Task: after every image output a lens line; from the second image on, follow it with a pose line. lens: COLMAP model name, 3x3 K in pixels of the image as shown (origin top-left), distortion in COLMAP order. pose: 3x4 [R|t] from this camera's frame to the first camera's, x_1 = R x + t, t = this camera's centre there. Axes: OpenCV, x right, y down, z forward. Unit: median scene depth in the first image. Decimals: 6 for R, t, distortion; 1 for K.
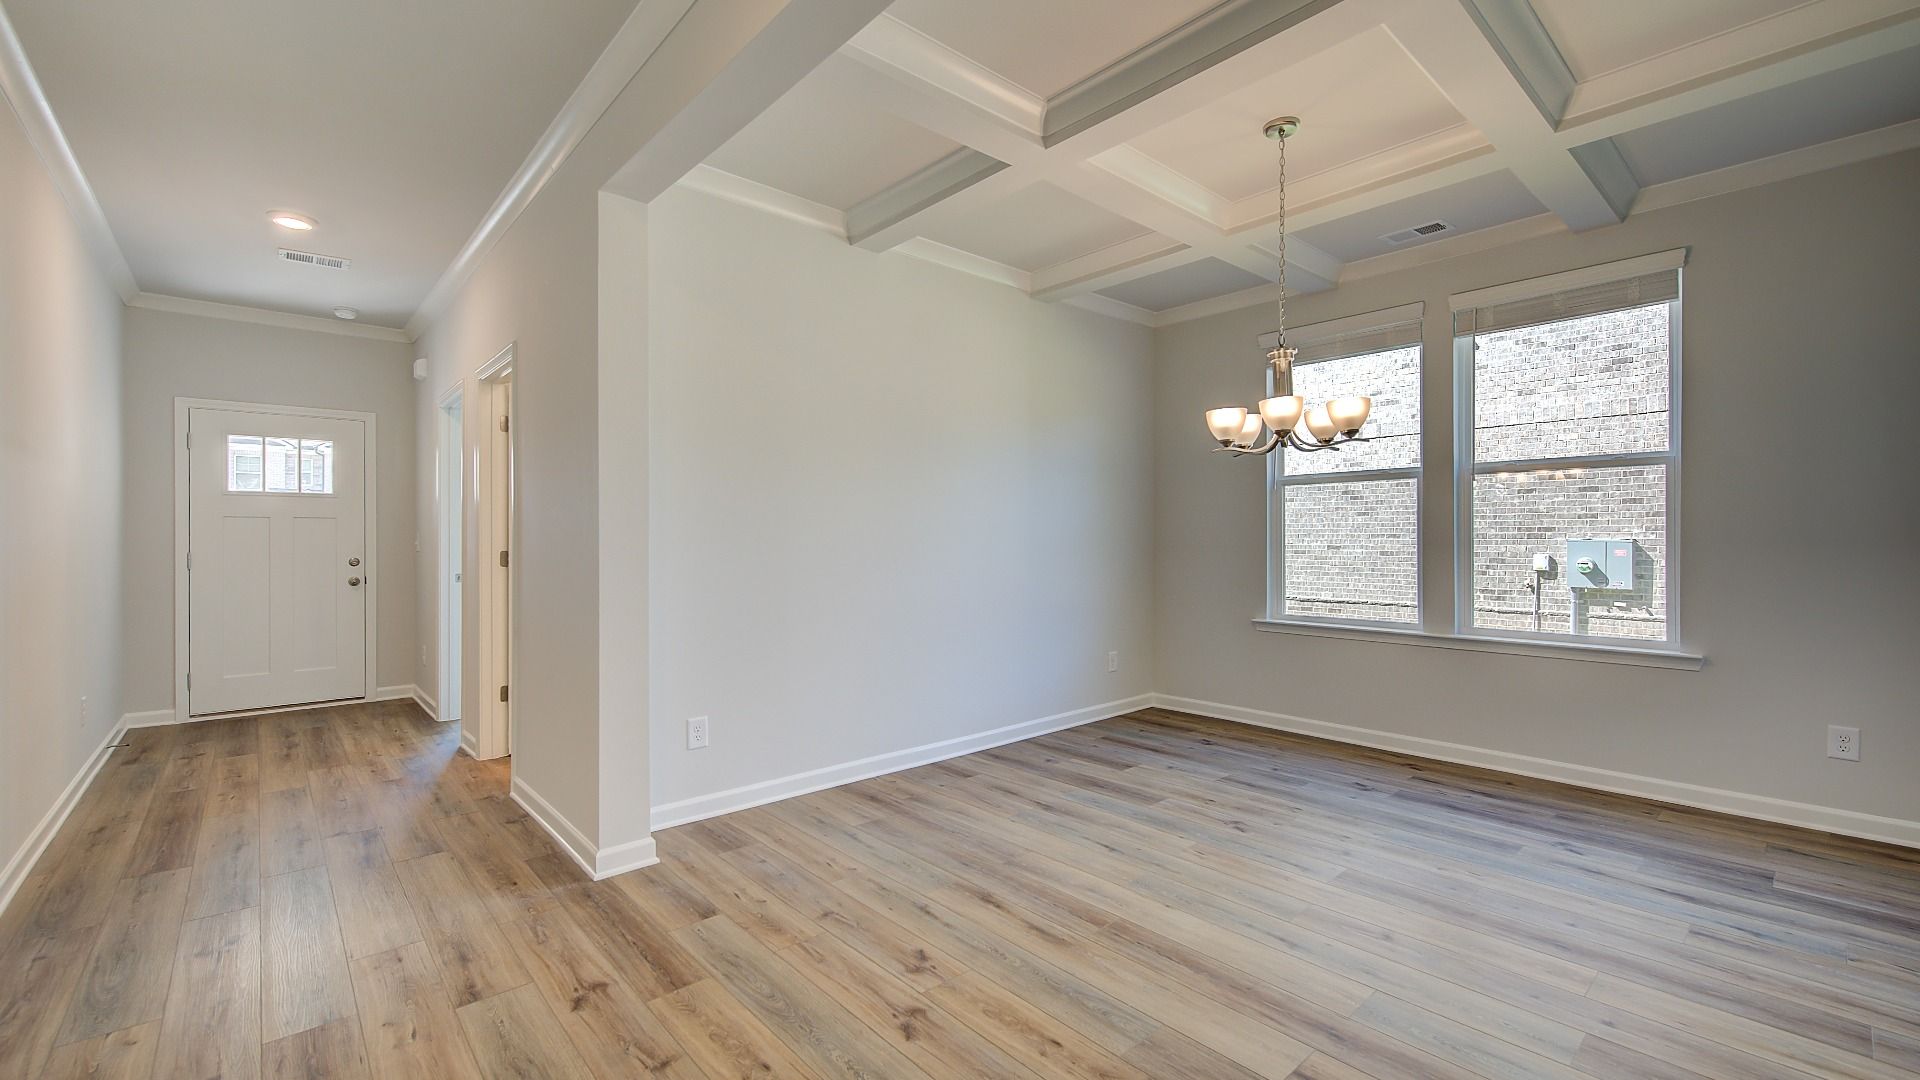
lens RADIAL K [[770.8, 0, 964.8], [0, 770.8, 538.1], [0, 0, 1]] dist [0.003460, 0.000065]
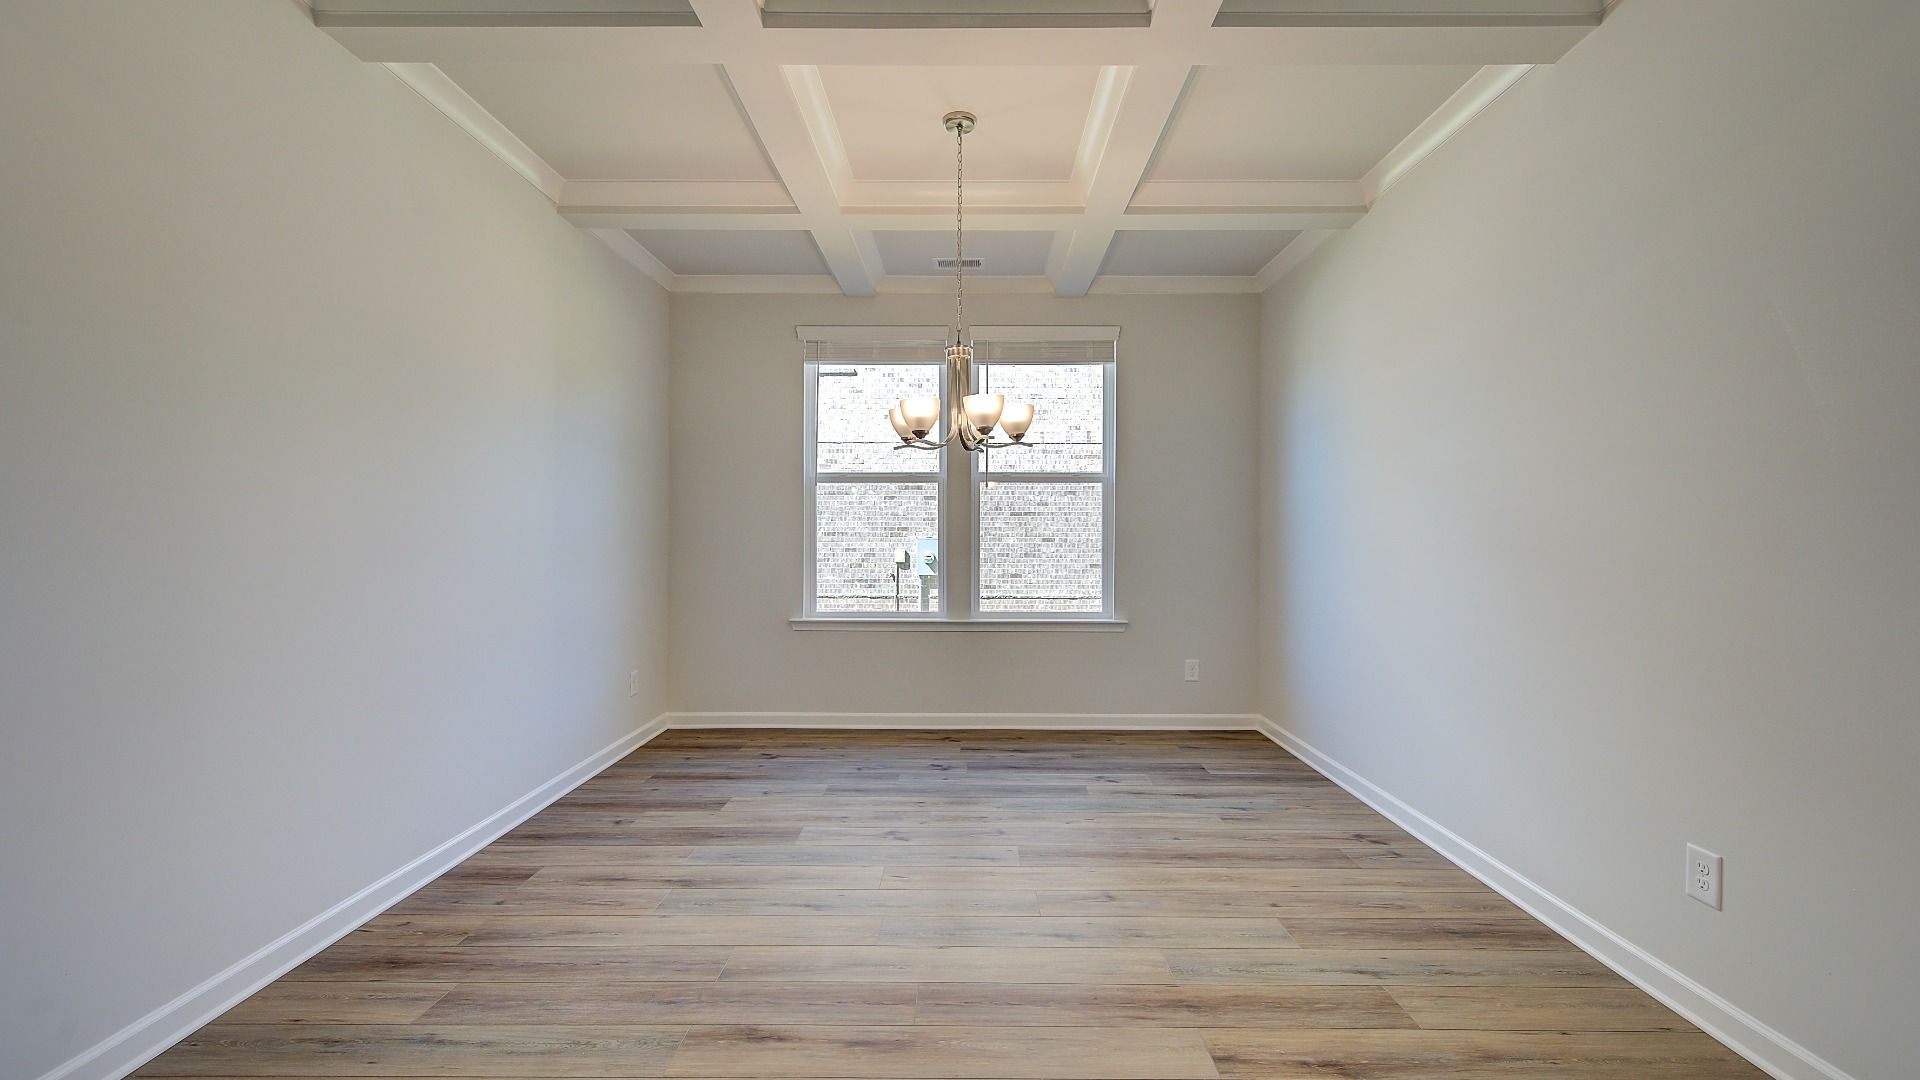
lens RADIAL K [[766.0, 0, 967.8], [0, 766.0, 541.3], [0, 0, 1]] dist [0.003320, -0.000256]
pose [[0.678745, -0.001019, 0.734373, -0.249199], [-0.004864, 0.999971, 0.005883, 0.001154], [-0.734358, -0.007565, 0.678720, 0.257713]]
